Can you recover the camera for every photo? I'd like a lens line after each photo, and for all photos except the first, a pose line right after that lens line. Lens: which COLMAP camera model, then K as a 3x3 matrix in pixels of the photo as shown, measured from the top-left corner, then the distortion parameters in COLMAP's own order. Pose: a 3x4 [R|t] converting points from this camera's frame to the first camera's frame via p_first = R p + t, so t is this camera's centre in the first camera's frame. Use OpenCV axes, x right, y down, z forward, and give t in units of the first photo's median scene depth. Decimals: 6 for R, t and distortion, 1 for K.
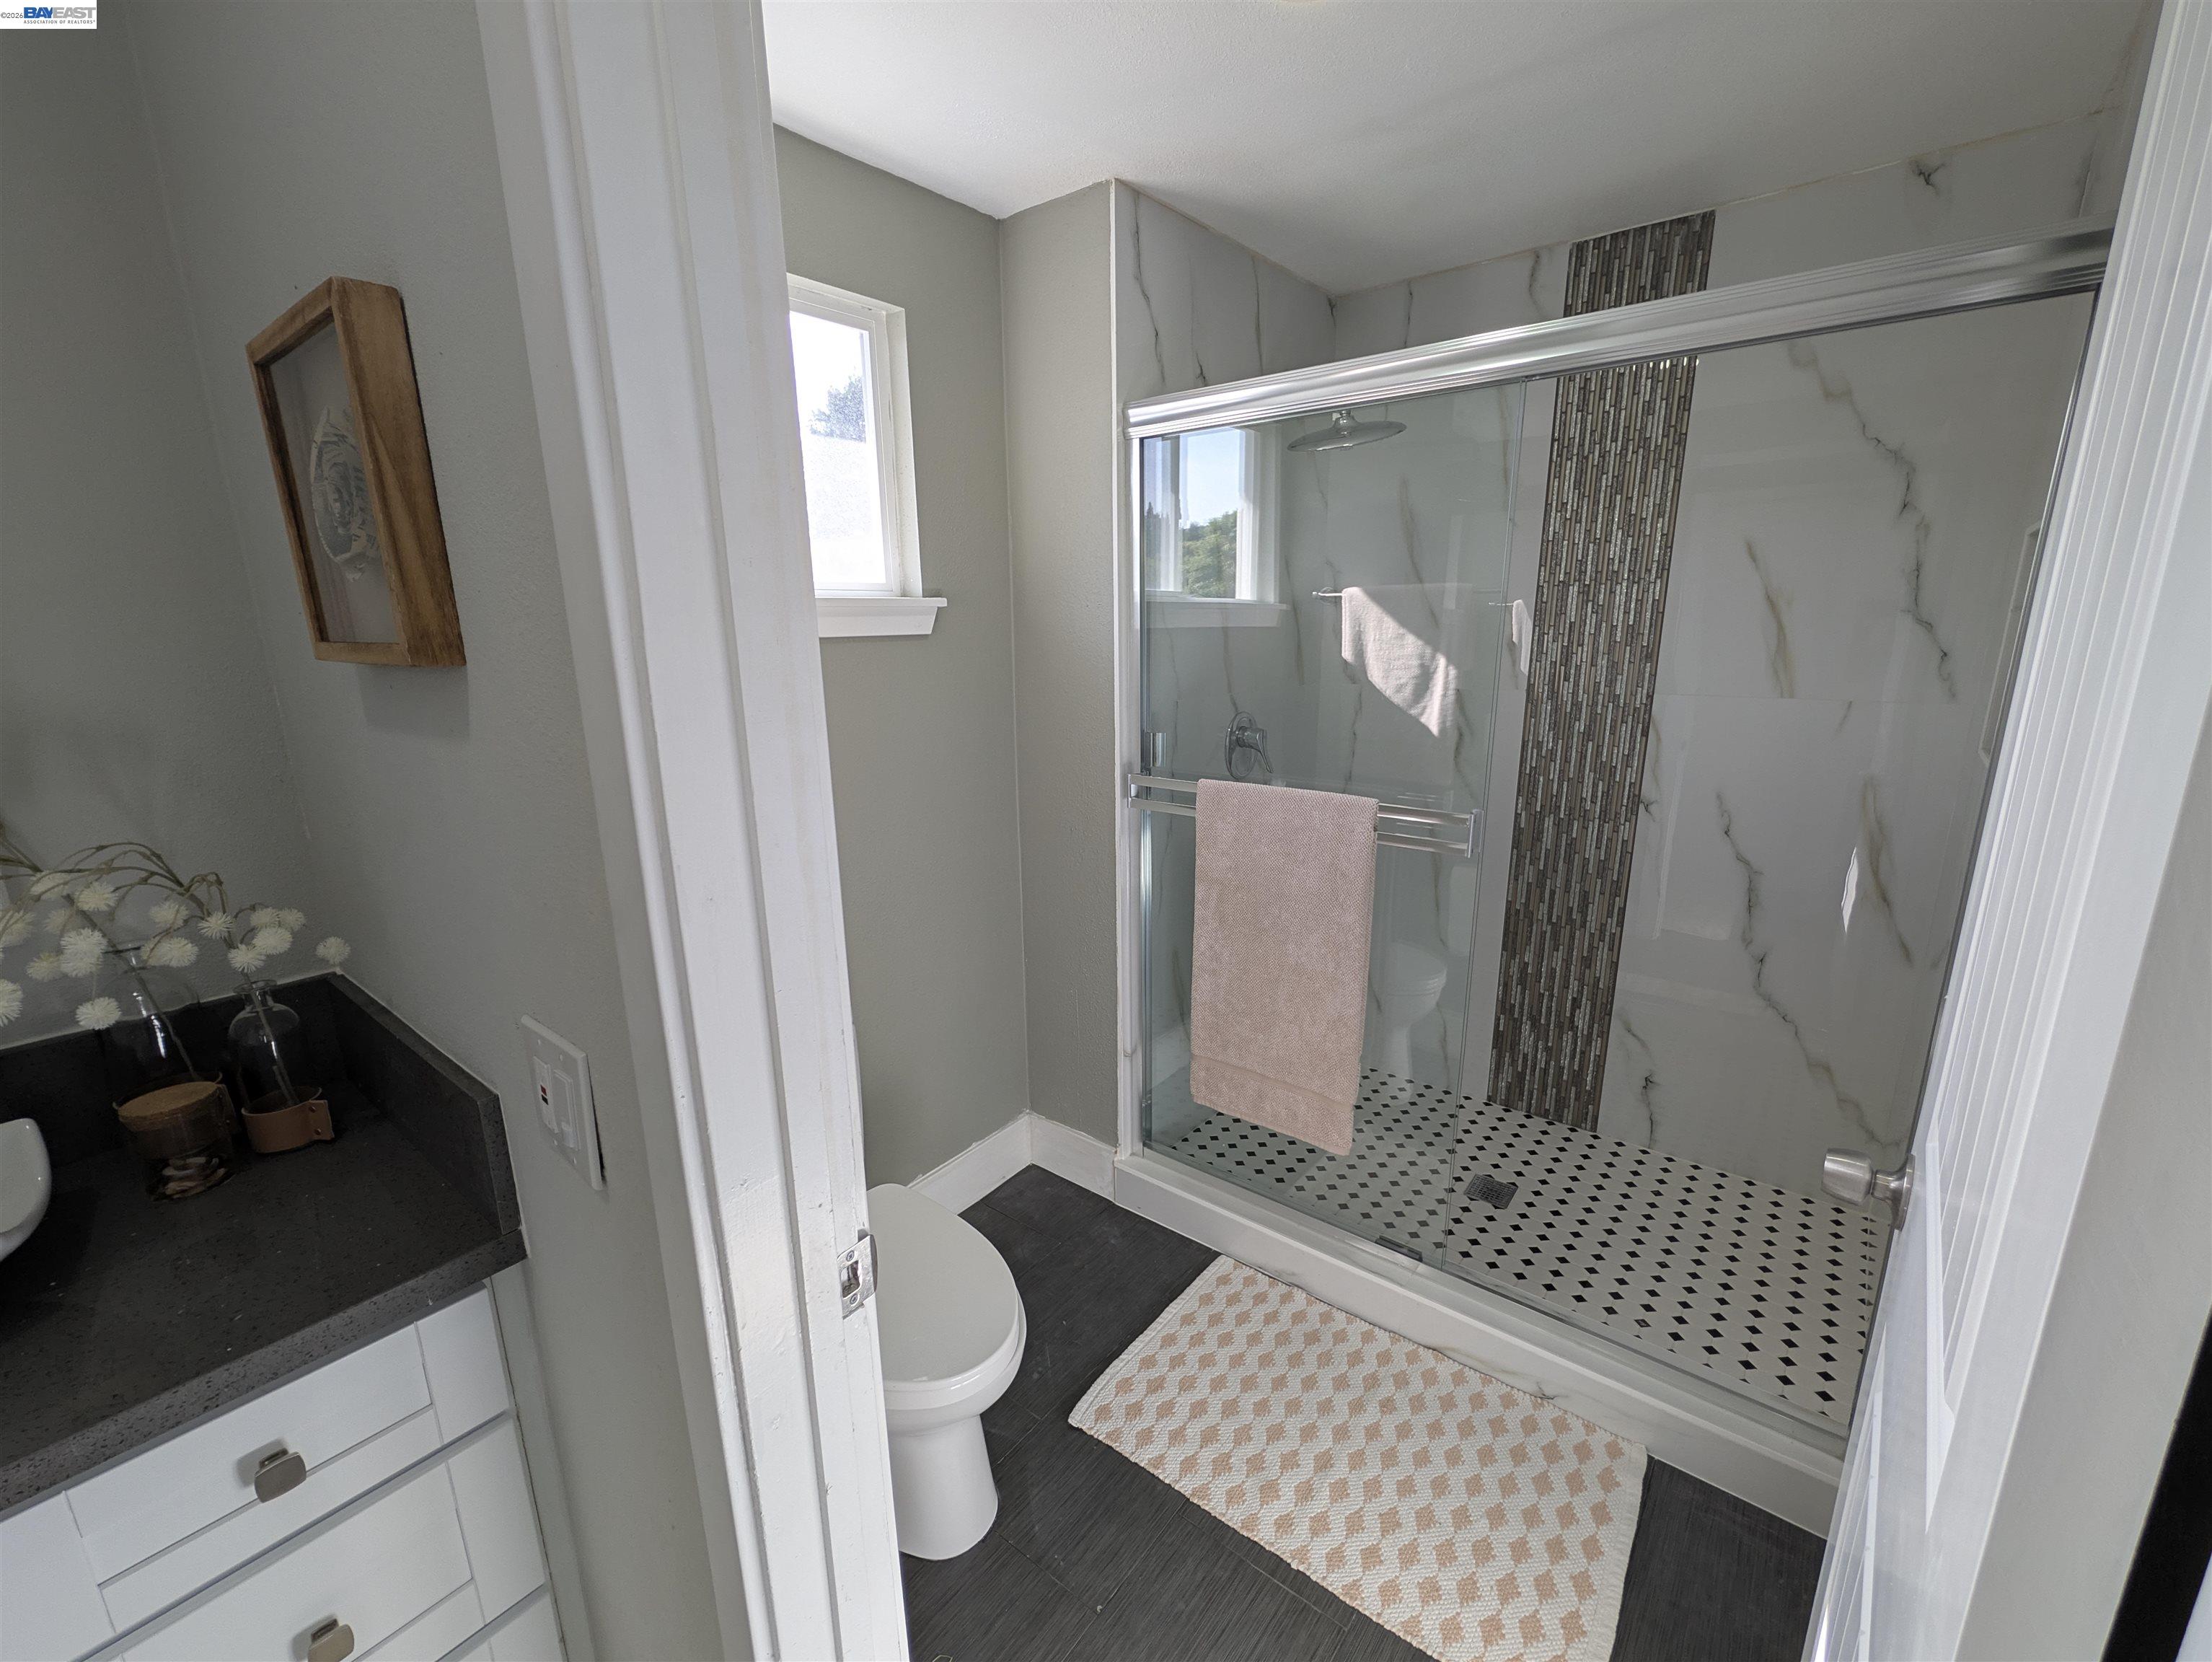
lens RADIAL K [[966.8, 0, 1102.2], [0, 966.8, 839.8], [0, 0, 1]] dist [-0.003480, -0.000505]
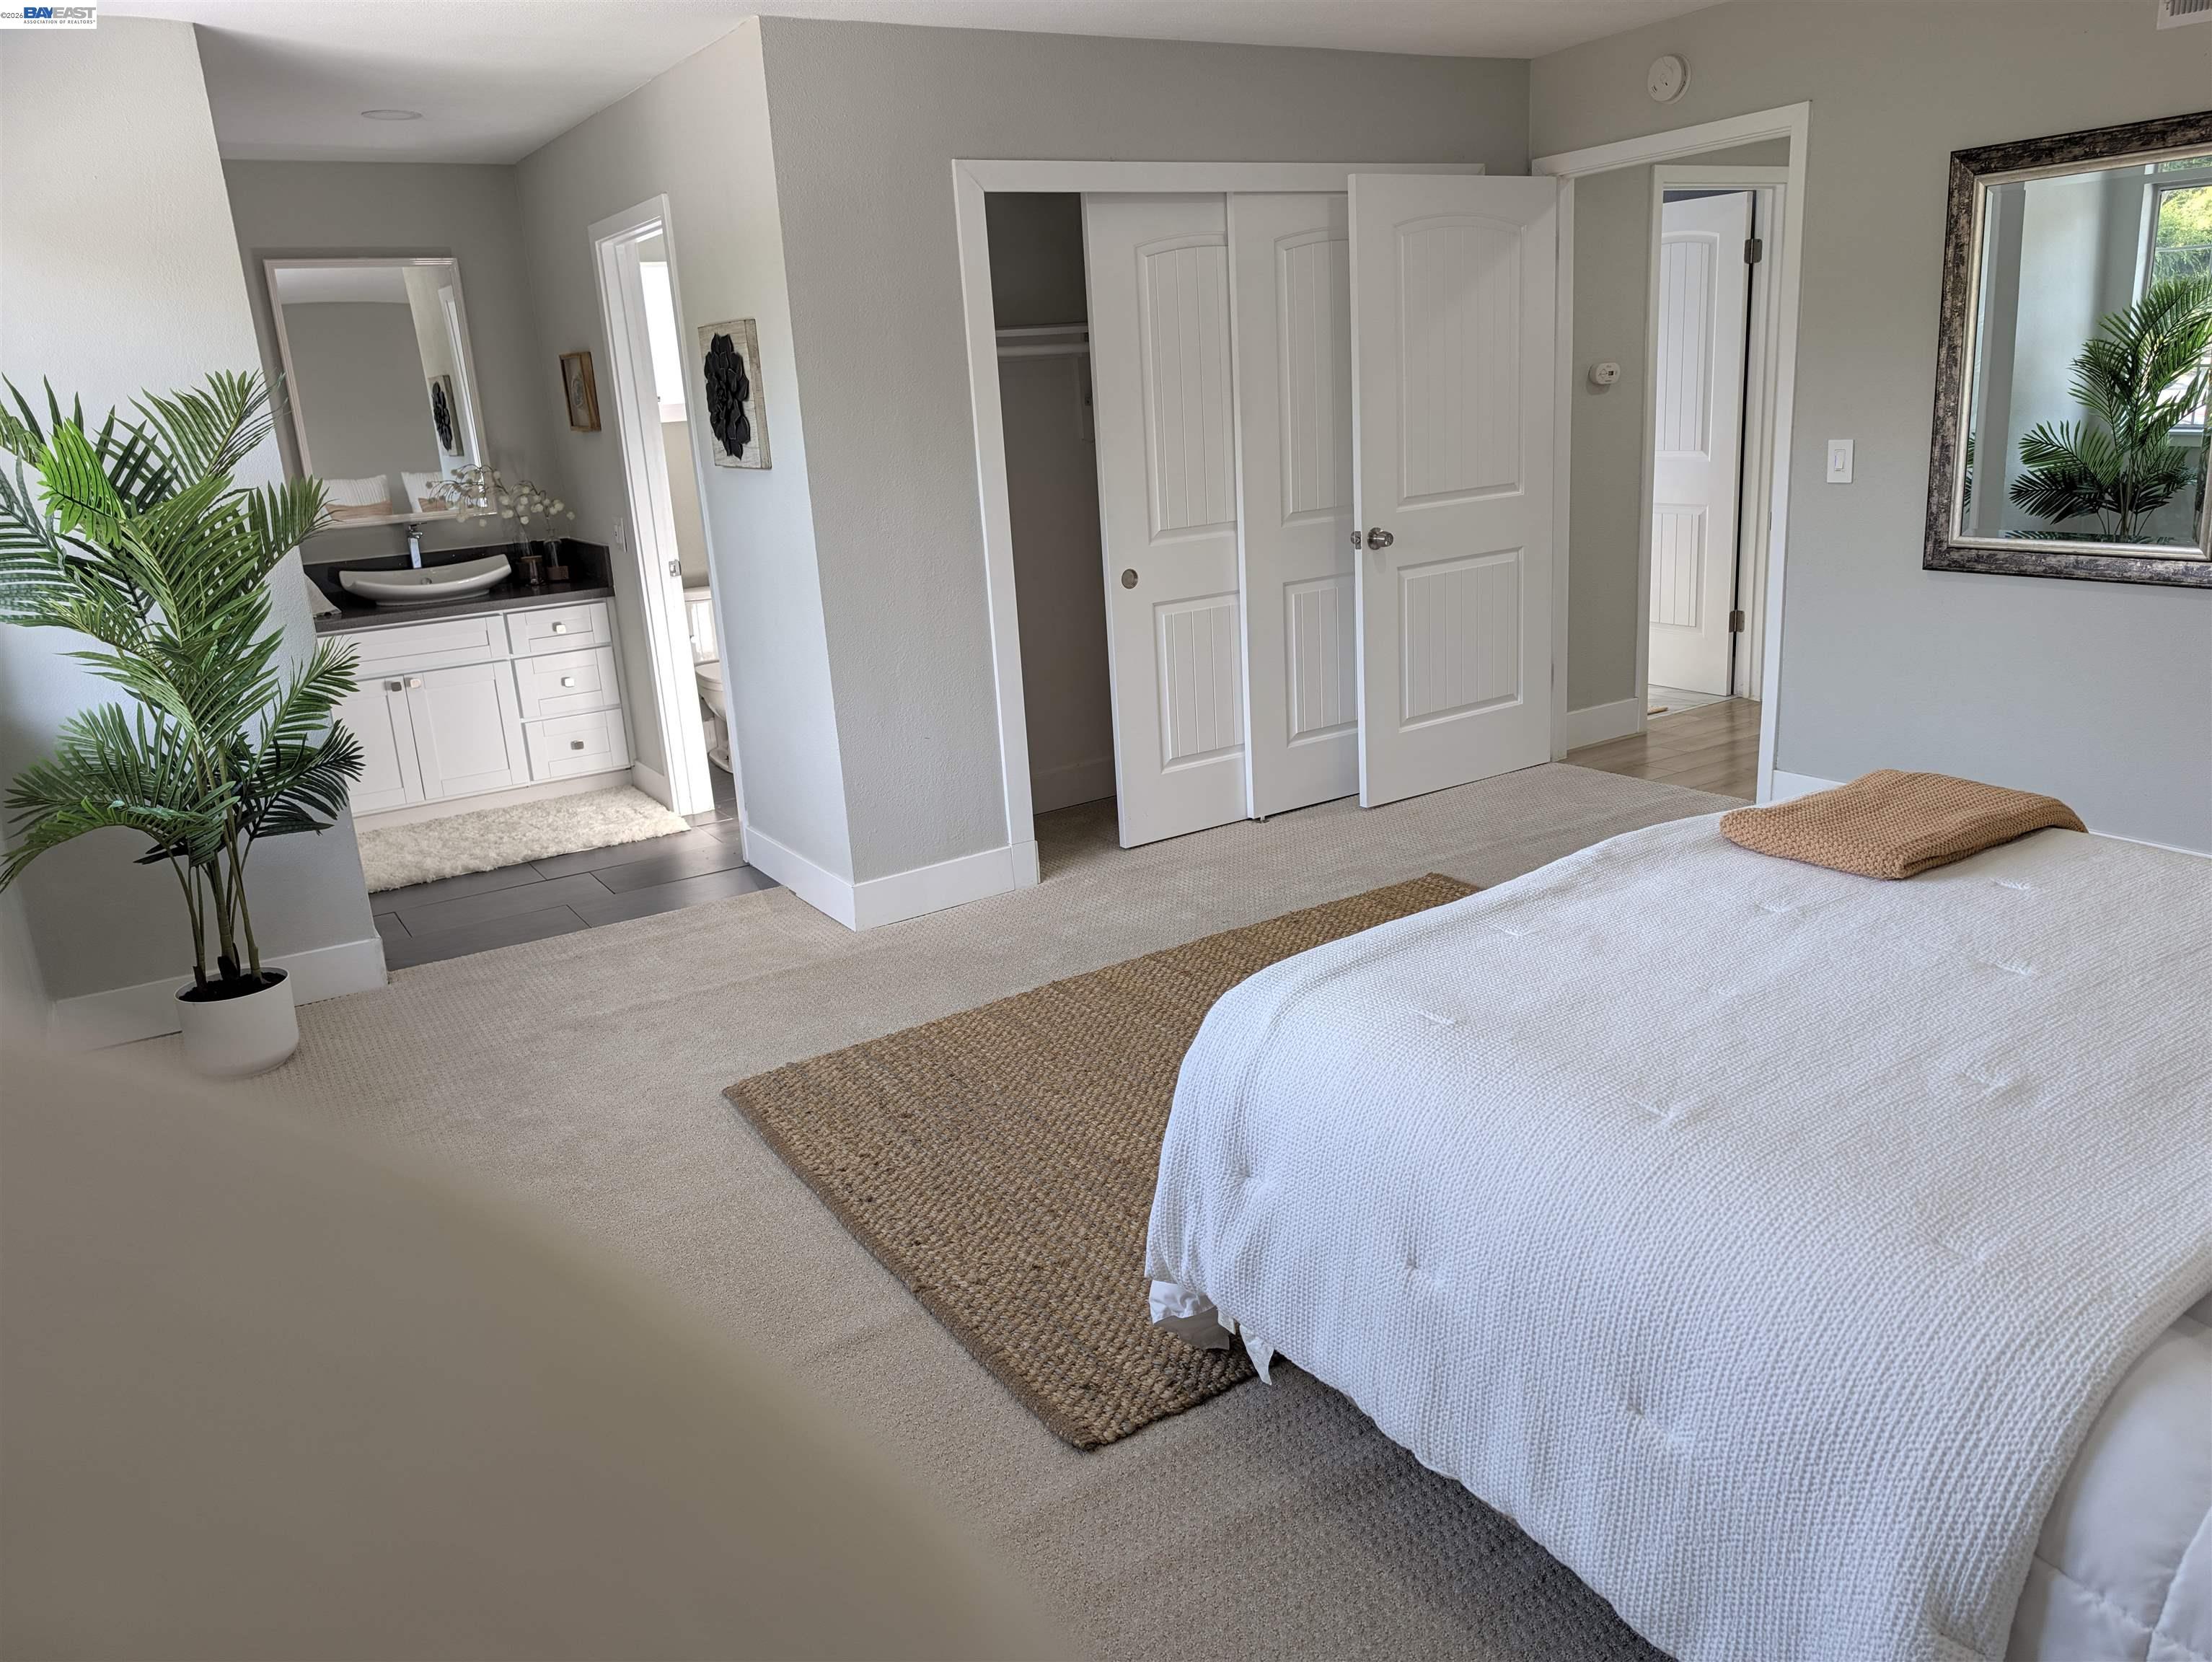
lens RADIAL K [[1587.0, 0, 1107.4], [0, 1587.0, 828.1], [0, 0, 1]] dist [0.018869, -0.020105]
pose [[0.948595, 0.043405, -0.313502, 3.208511], [-0.033947, 0.998790, 0.035570, 1.071349], [0.314667, -0.023099, 0.948921, -4.294204]]
